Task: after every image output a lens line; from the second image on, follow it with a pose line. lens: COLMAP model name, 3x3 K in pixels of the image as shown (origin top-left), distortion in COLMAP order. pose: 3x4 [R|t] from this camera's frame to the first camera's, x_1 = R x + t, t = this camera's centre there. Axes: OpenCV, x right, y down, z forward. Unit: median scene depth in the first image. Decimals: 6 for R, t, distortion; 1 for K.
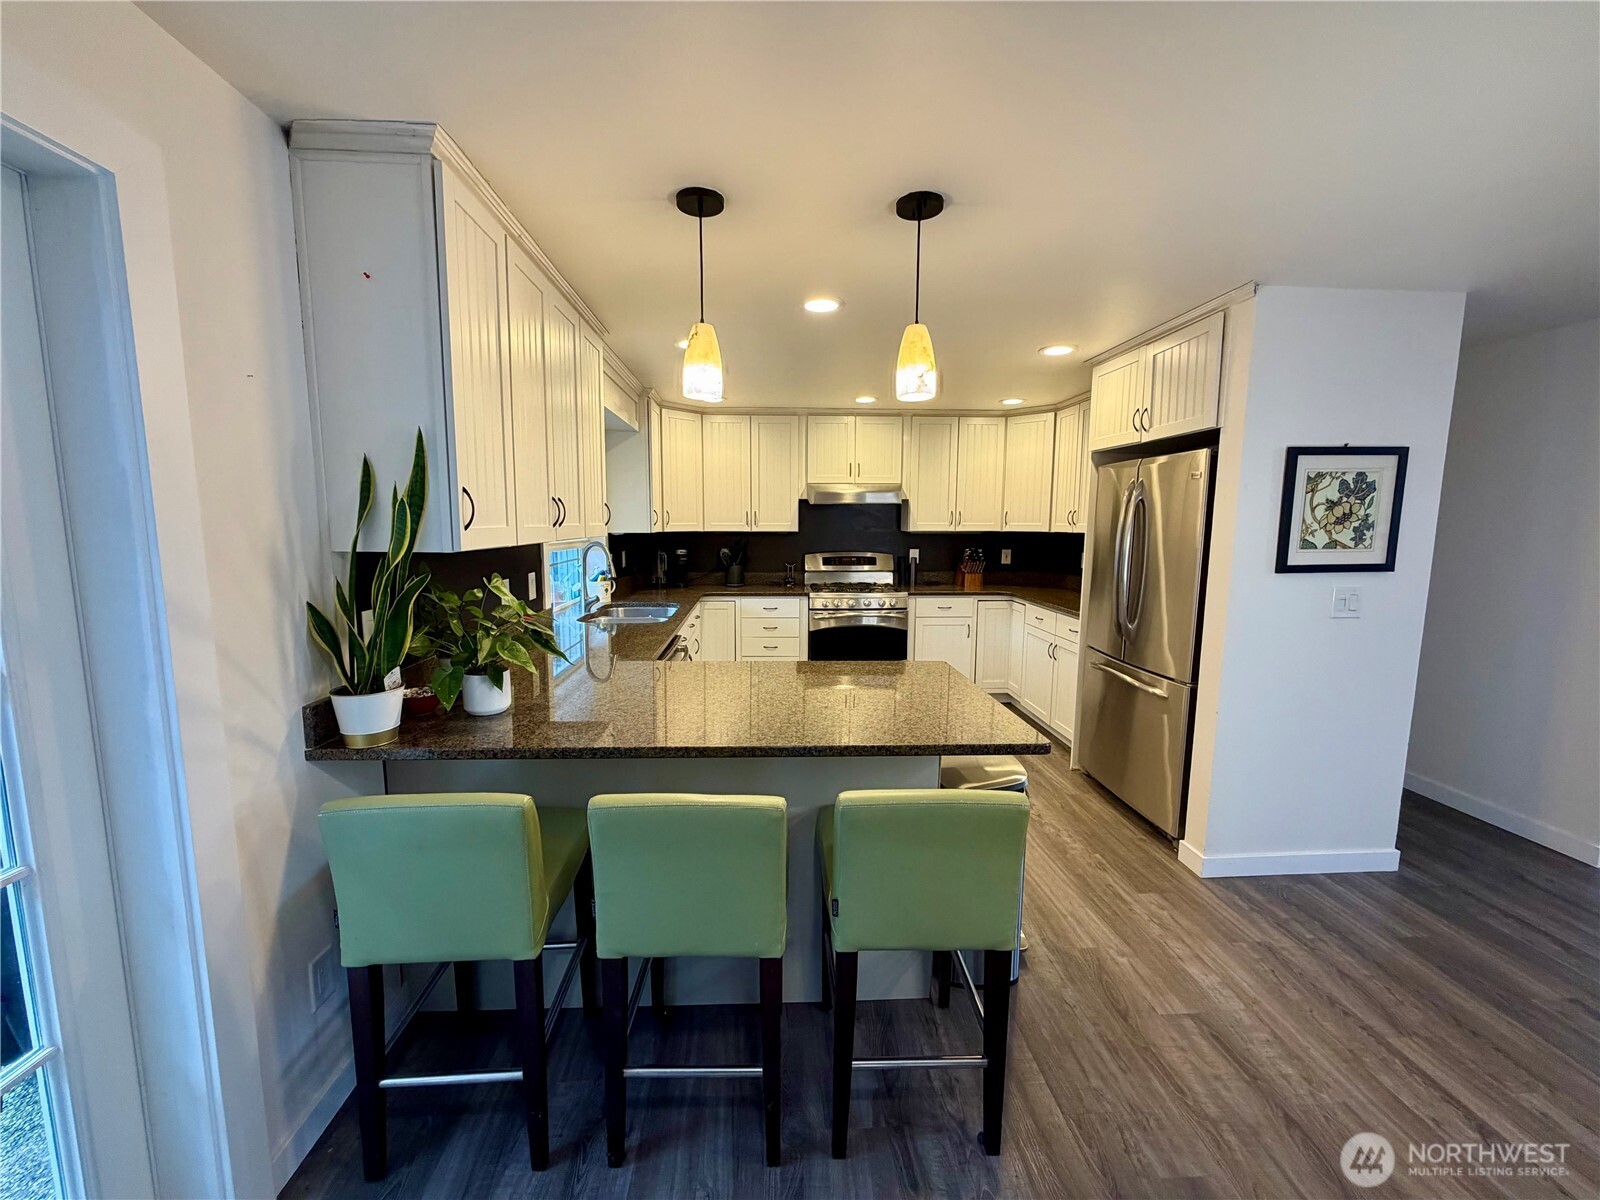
lens RADIAL K [[639.4, 0, 795.8], [0, 639.4, 603.2], [0, 0, 1]] dist [0.002079, 0.000131]
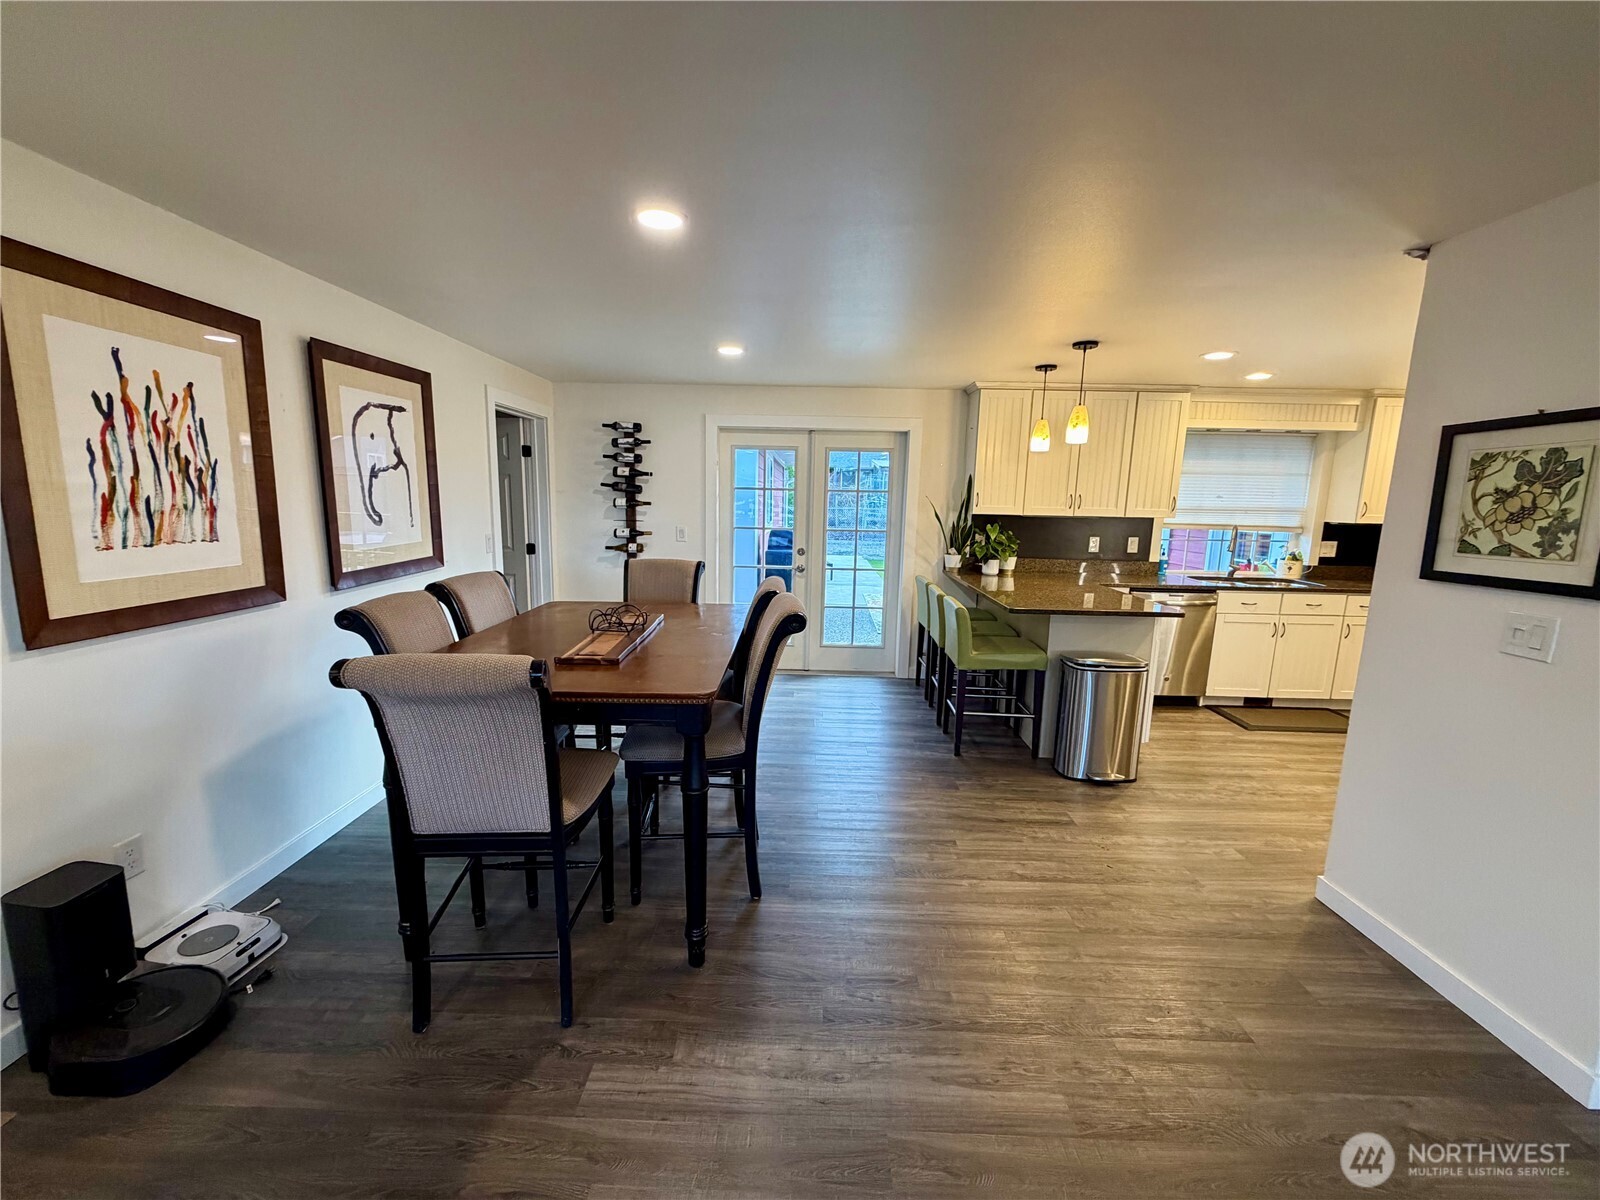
lens RADIAL K [[639.4, 0, 799.1], [0, 639.4, 600.8], [0, 0, 1]] dist [0.002079, 0.000131]
pose [[-0.079189, 0.153235, -0.985012, 1.644692], [-0.144704, 0.975882, 0.163448, -0.038238], [0.986301, 0.155479, -0.055106, 0.254118]]
